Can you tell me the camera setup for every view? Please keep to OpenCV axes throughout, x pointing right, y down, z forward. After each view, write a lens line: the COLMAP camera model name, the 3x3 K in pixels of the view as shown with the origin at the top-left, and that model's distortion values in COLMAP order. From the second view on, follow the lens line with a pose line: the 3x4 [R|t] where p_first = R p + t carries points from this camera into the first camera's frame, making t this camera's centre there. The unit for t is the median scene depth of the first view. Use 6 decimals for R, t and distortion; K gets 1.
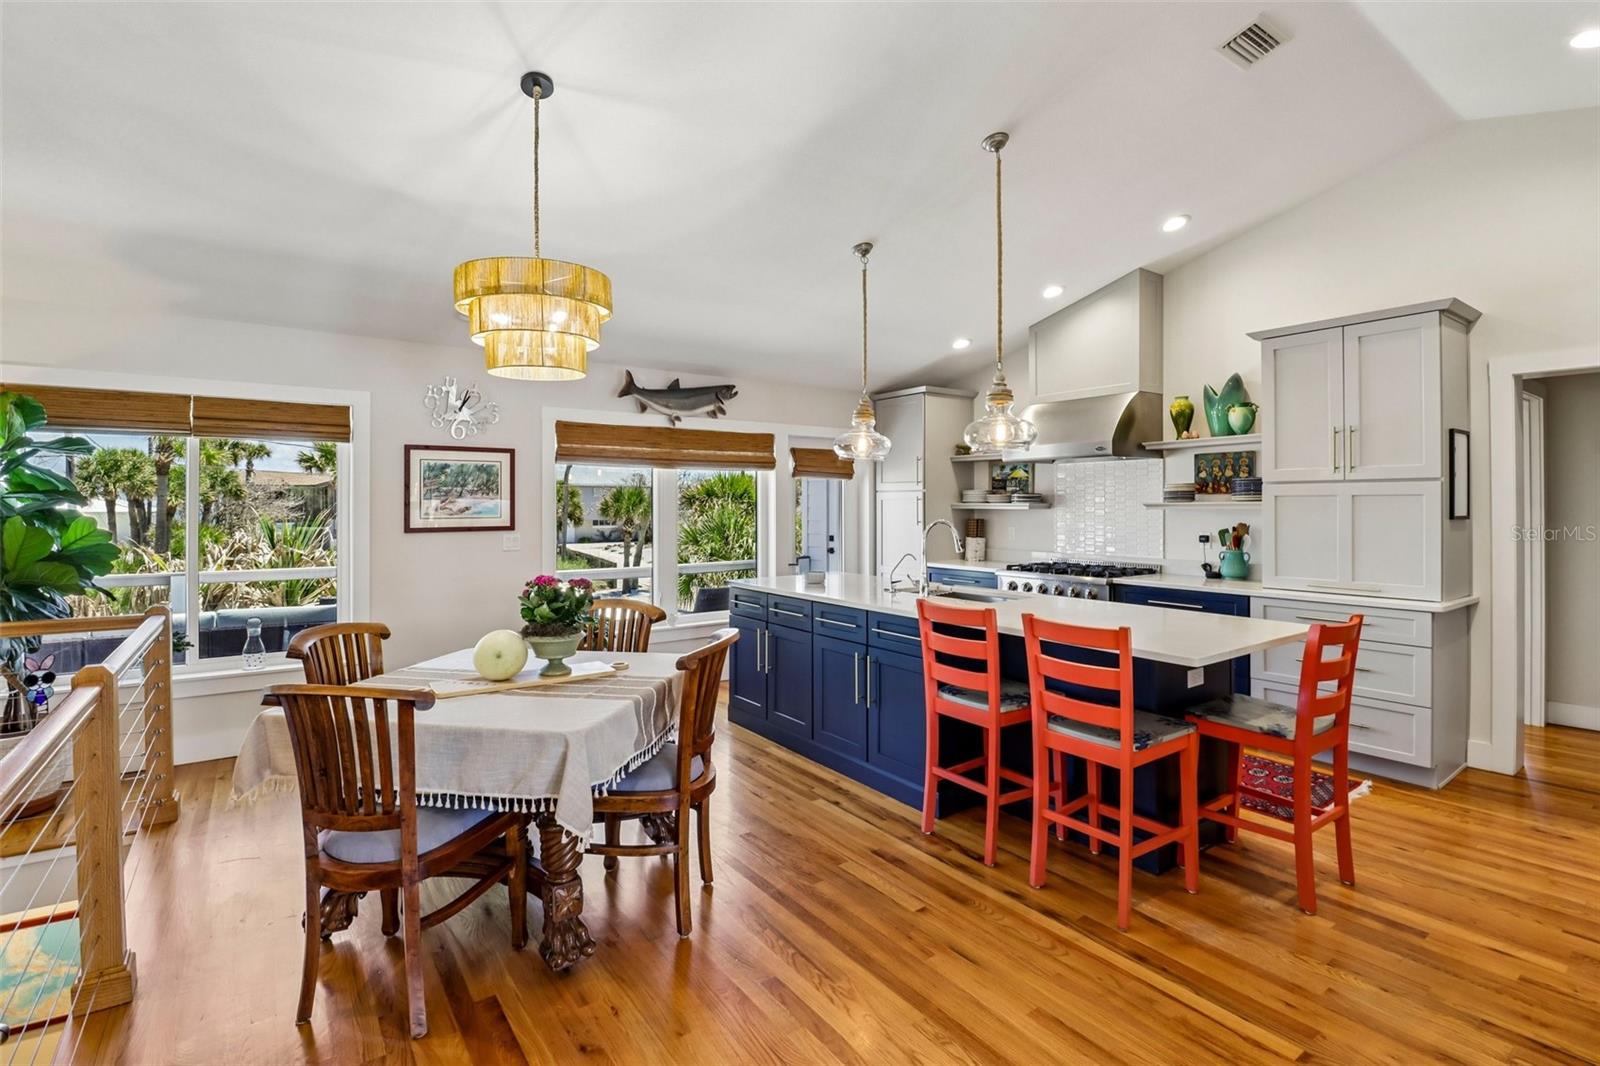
lens RADIAL K [[742.6, 0, 803.0], [0, 742.6, 502.6], [0, 0, 1]] dist [-0.004070, -0.008355]
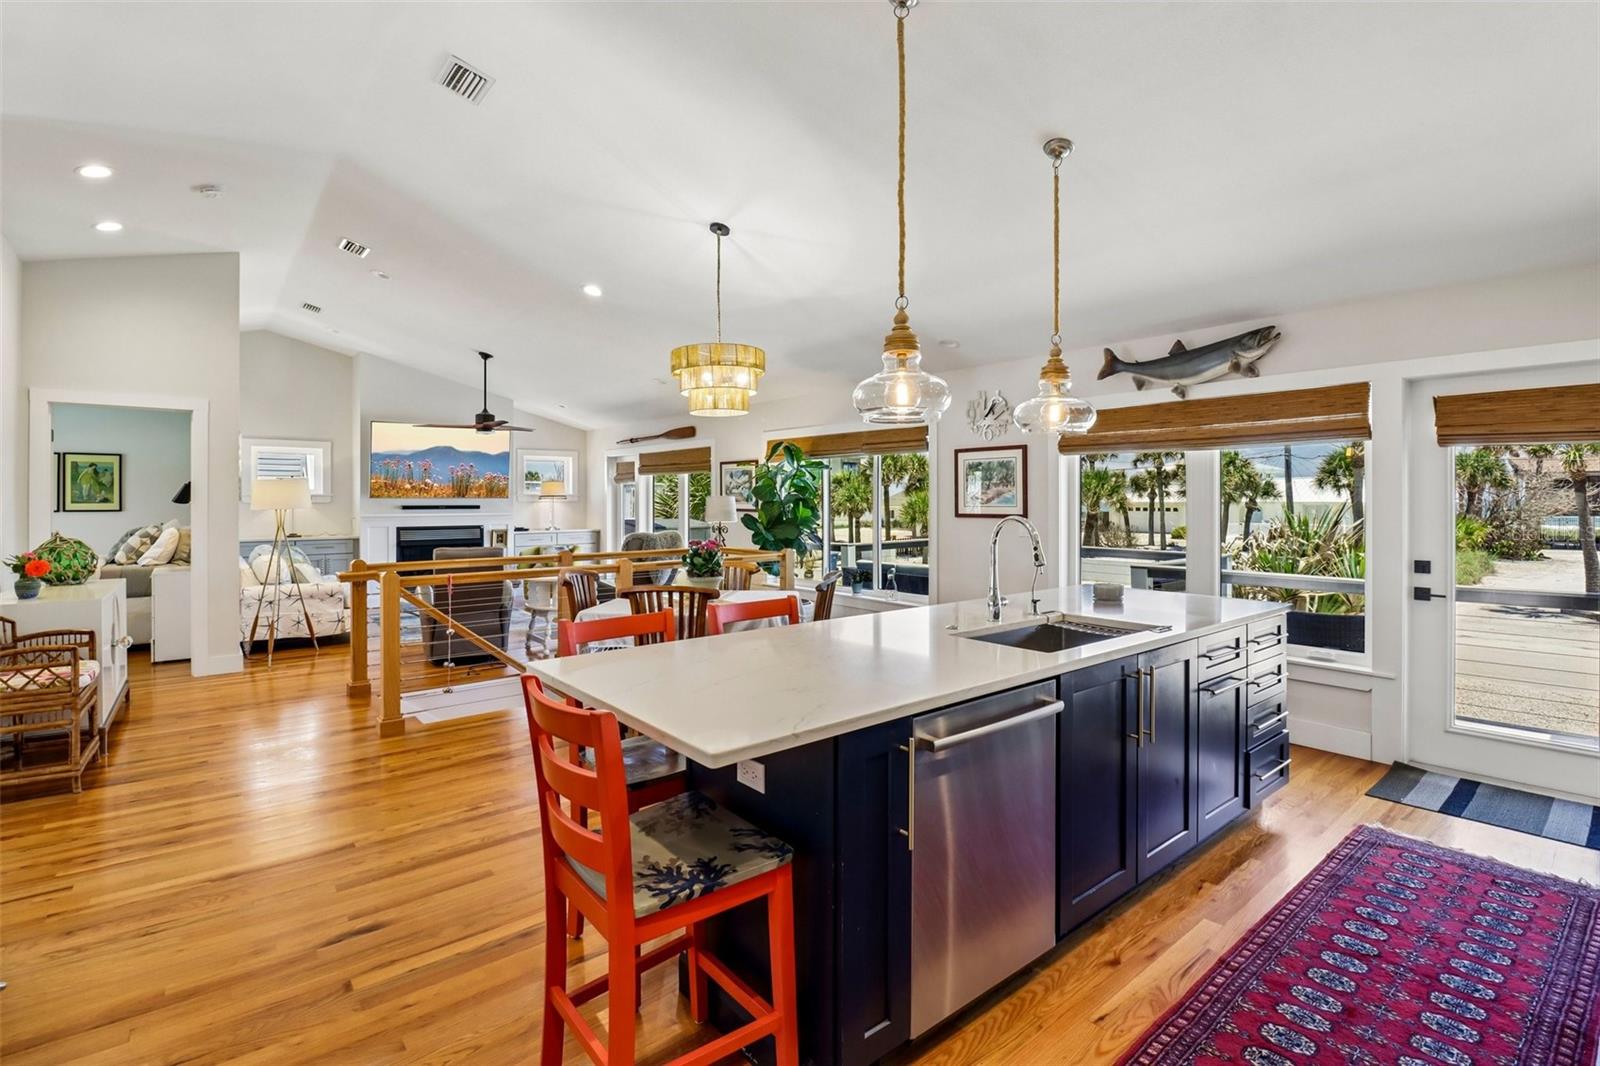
lens RADIAL K [[742.6, 0, 810.3], [0, 742.6, 498.4], [0, 0, 1]] dist [-0.004070, -0.008355]
pose [[0.071904, 0.002464, -0.997409, 0.815120], [0.005478, 0.999981, 0.002865, 0.002997], [0.997397, -0.005670, 0.071889, 0.714150]]
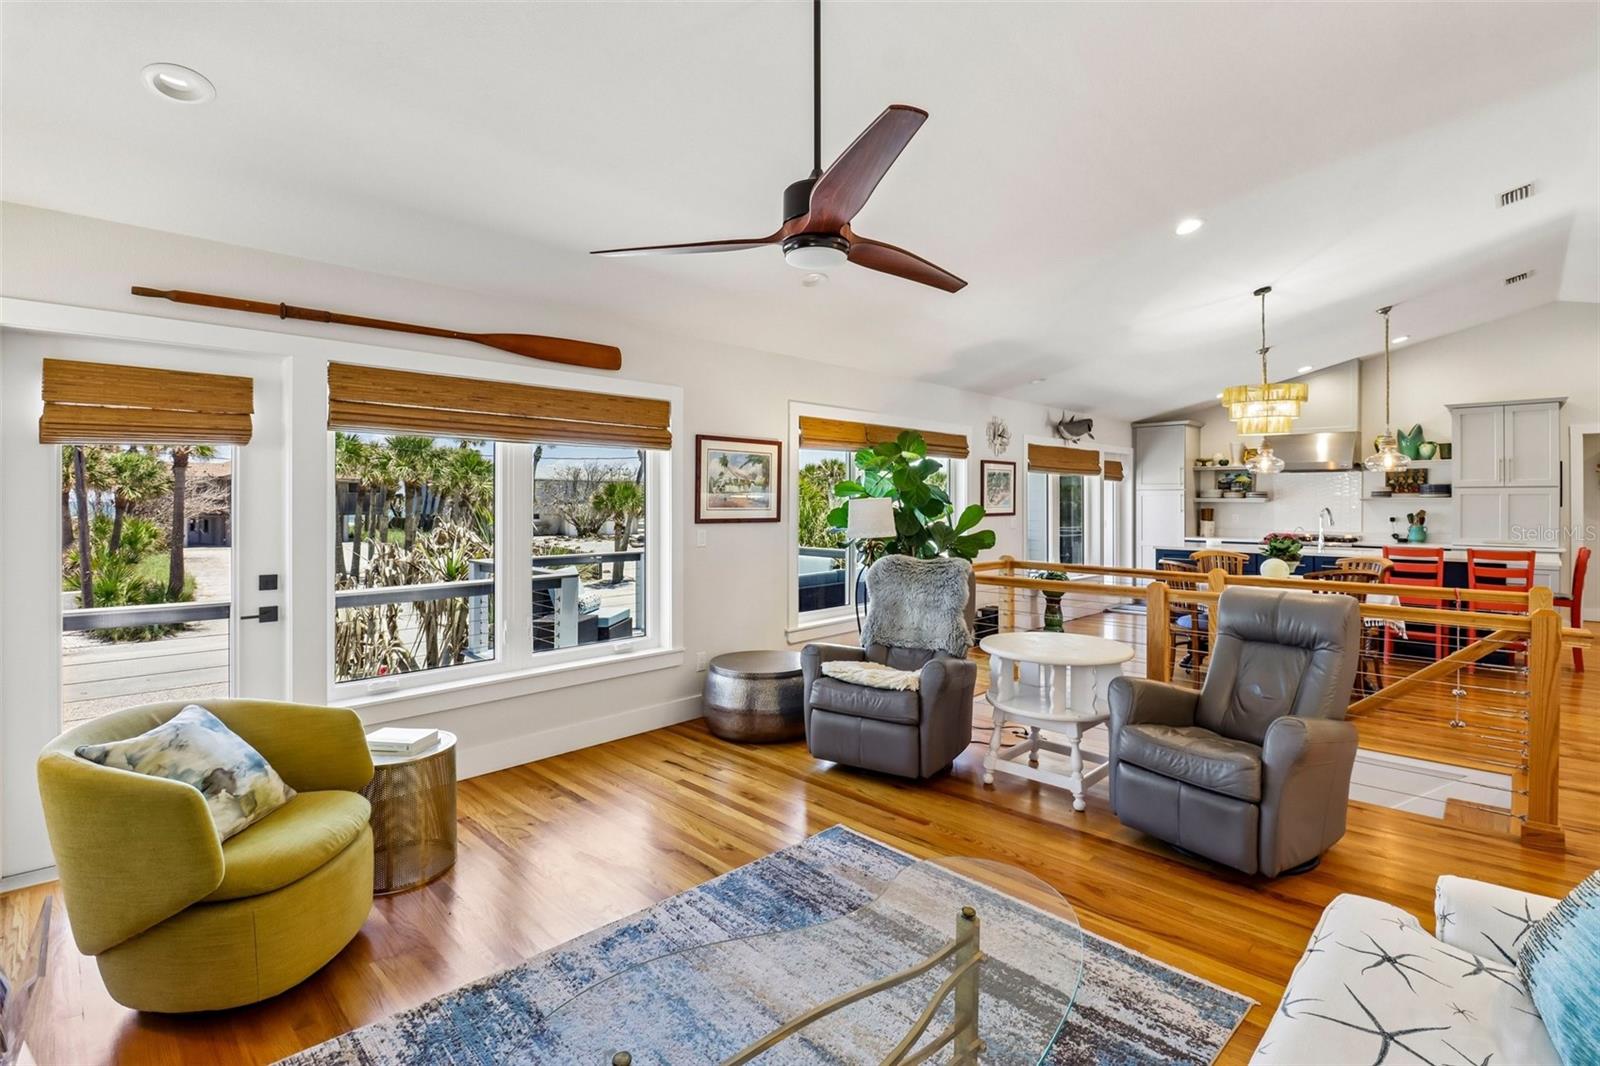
lens RADIAL K [[742.6, 0, 799.9], [0, 742.6, 499.0], [0, 0, 1]] dist [-0.004070, -0.008355]
pose [[0.985207, 0.002338, 0.171355, -1.295380], [-0.002875, 0.999992, 0.002884, 0.000761], [-0.171347, -0.003334, 0.985205, -0.517502]]
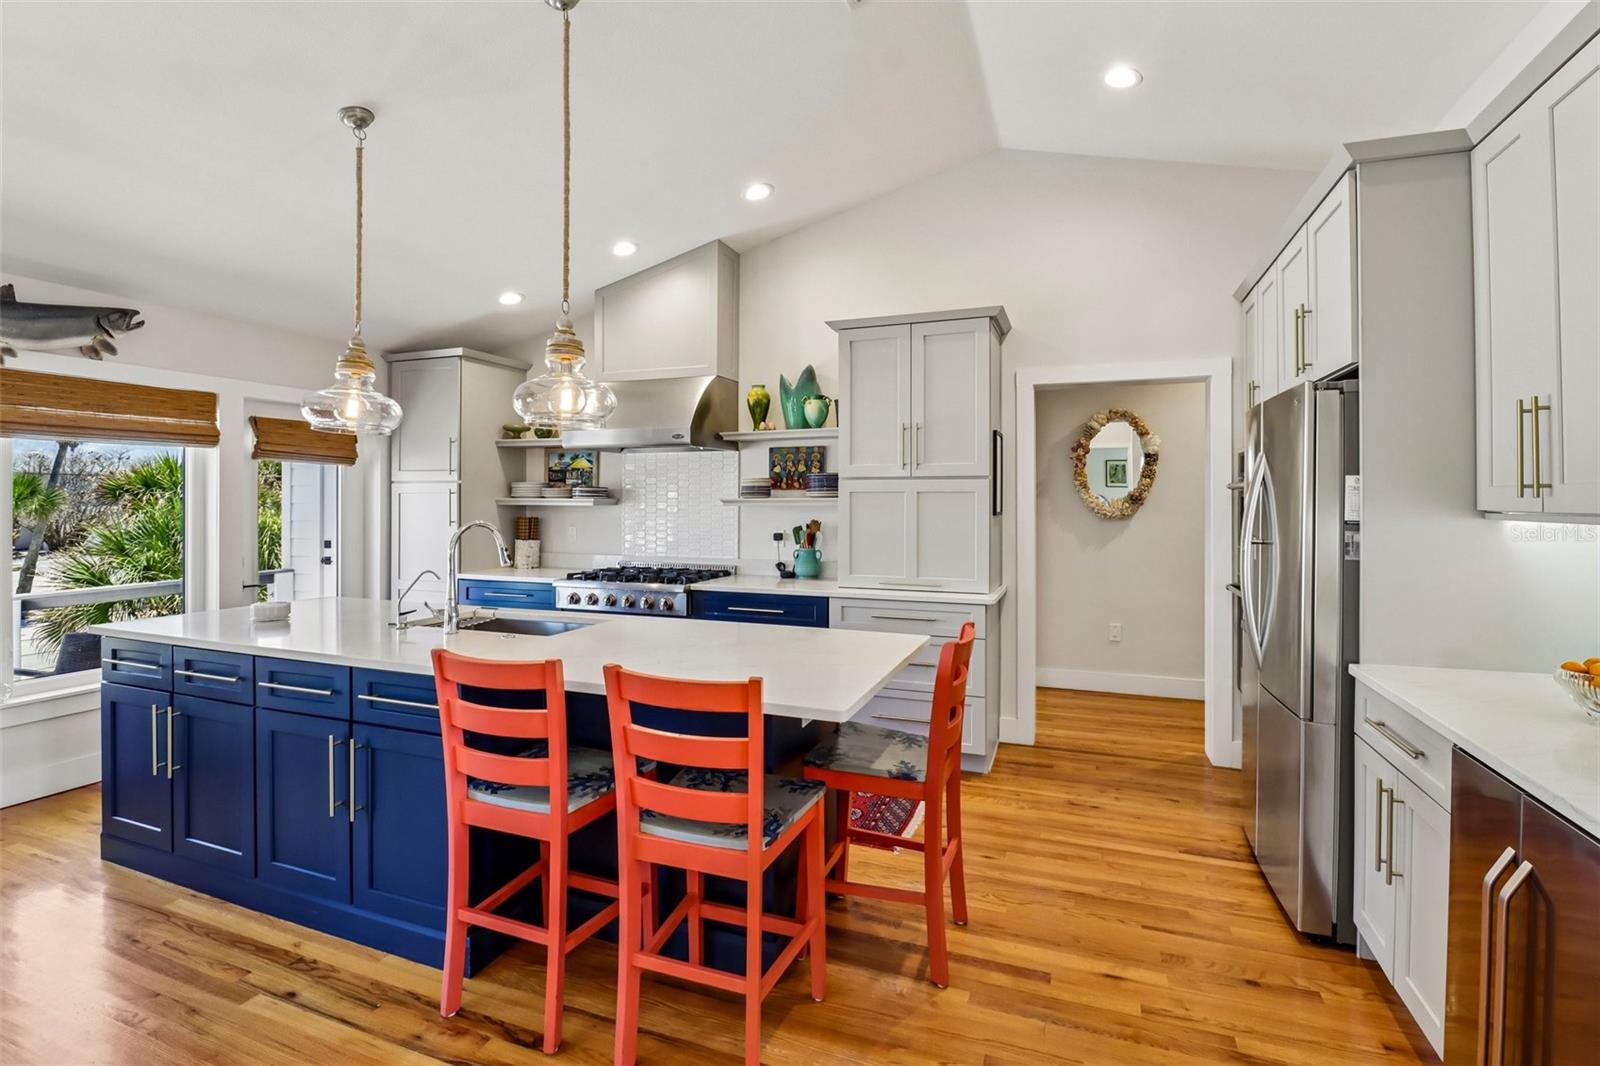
lens RADIAL K [[742.6, 0, 804.4], [0, 742.6, 497.3], [0, 0, 1]] dist [-0.004070, -0.008355]
pose [[0.832606, 0.005670, 0.553836, 0.049897], [-0.004757, 0.999984, -0.003087, 0.001277], [-0.553845, -0.000065, 0.832620, 0.225494]]
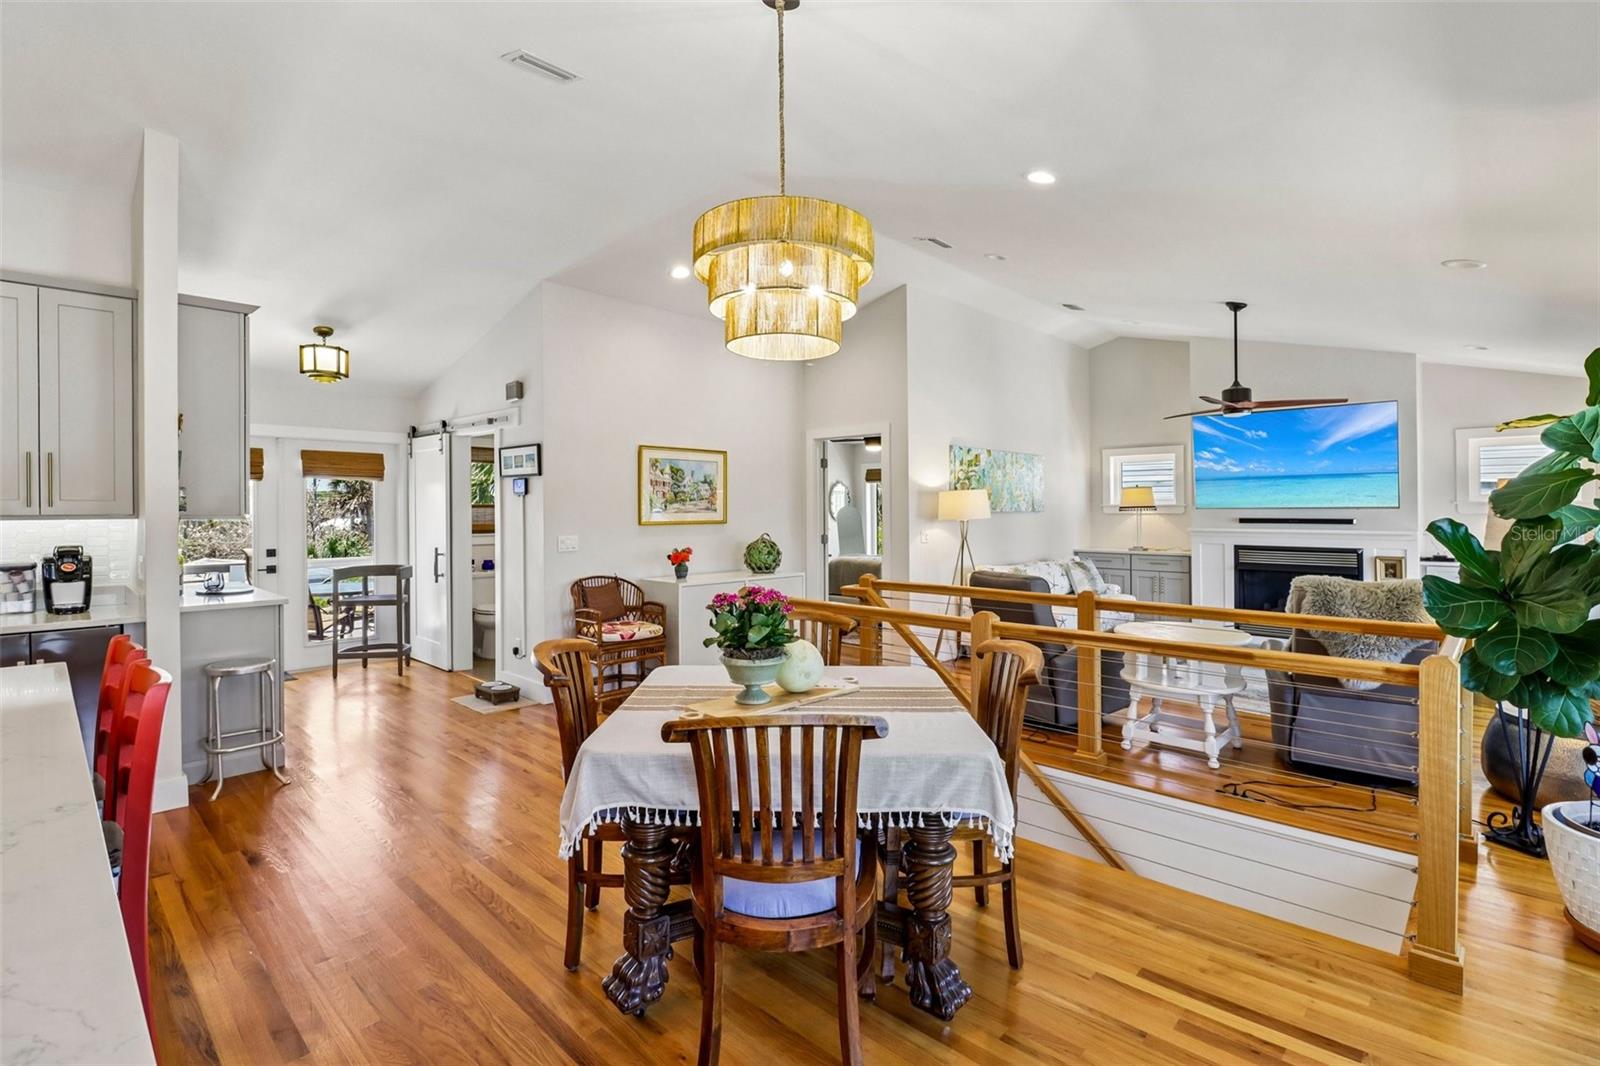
lens RADIAL K [[742.6, 0, 814.3], [0, 742.6, 502.3], [0, 0, 1]] dist [-0.004070, -0.008355]
pose [[-0.982428, 0.000557, -0.186642, -0.173999], [0.002959, 0.999916, -0.012592, 0.005964], [0.186619, -0.012923, -0.982347, 1.196303]]
